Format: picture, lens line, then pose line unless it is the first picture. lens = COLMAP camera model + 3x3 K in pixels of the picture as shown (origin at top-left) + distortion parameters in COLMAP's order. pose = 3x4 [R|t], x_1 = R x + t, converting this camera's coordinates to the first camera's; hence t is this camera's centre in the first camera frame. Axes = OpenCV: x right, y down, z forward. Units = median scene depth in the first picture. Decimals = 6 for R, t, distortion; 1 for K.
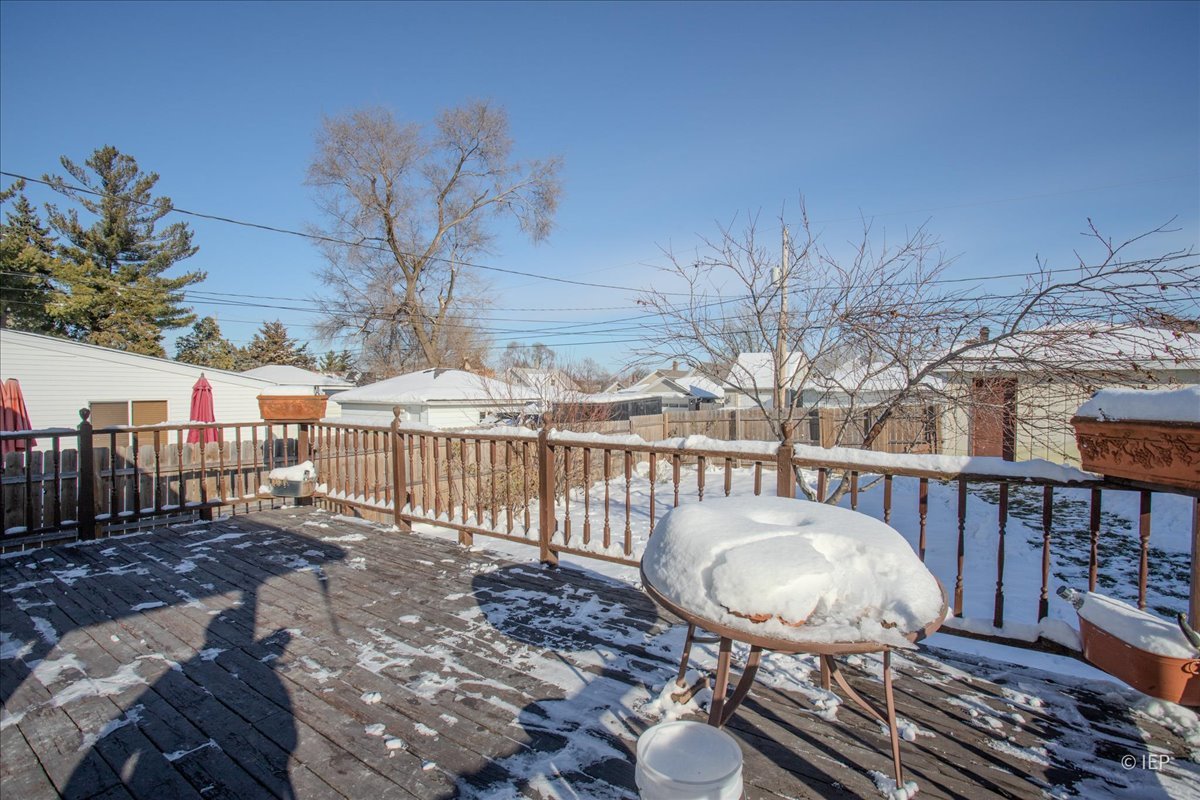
lens RADIAL K [[591.3, 0, 601.9], [0, 591.3, 399.8], [0, 0, 1]] dist [-0.037458, 0.004015]
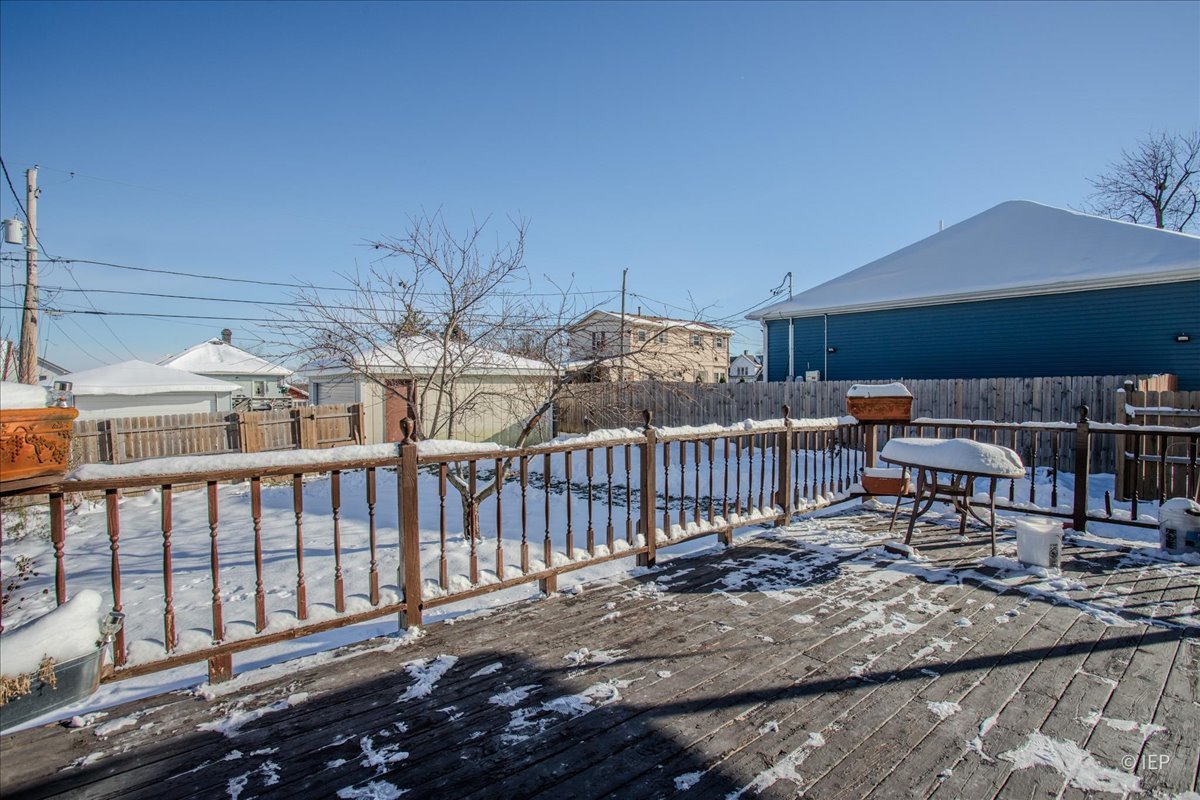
lens RADIAL K [[591.3, 0, 601.8], [0, 591.3, 399.6], [0, 0, 1]] dist [-0.037458, 0.004015]
pose [[0.237697, -0.021619, 0.971099, -1.296199], [0.024694, 0.999564, 0.016208, -0.017250], [-0.971025, 0.020127, 0.238127, 1.038602]]
